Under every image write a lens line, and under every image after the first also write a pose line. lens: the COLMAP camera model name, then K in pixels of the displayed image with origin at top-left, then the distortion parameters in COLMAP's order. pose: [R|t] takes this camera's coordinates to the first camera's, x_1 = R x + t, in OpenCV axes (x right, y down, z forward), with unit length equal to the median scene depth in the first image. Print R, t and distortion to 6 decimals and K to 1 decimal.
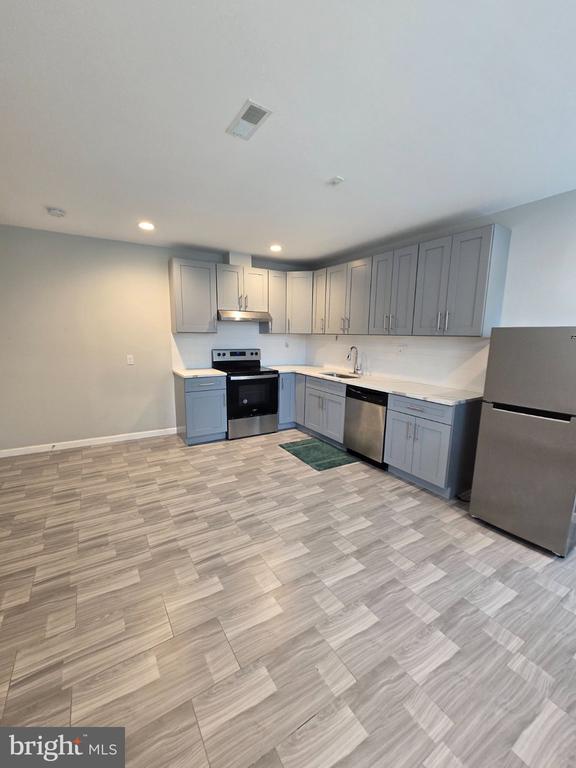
lens RADIAL K [[309.4, 0, 291.6], [0, 309.4, 387.8], [0, 0, 1]] dist [-0.000983, -0.000069]
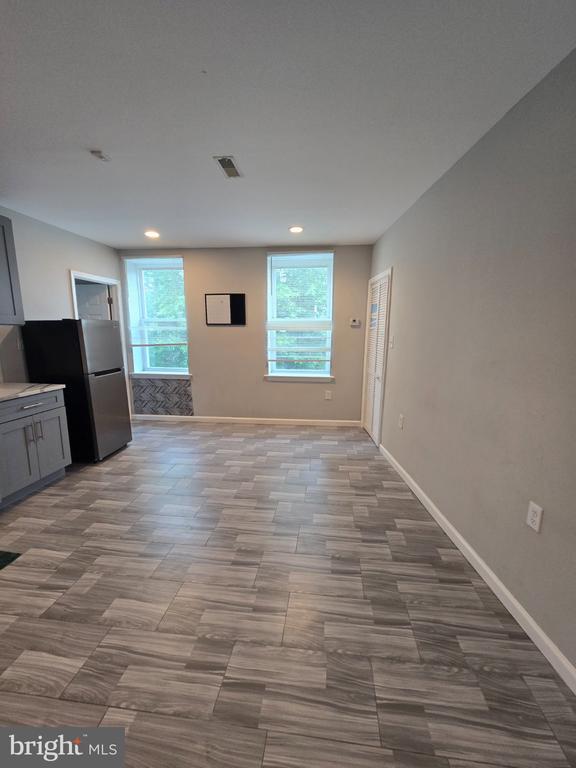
lens RADIAL K [[309.4, 0, 290.8], [0, 309.4, 381.0], [0, 0, 1]] dist [-0.000983, -0.000069]
pose [[-0.763382, -0.123650, 0.634002, -0.815008], [0.092414, 0.950504, 0.296651, -0.222337], [-0.639302, 0.285049, -0.714171, 1.268277]]
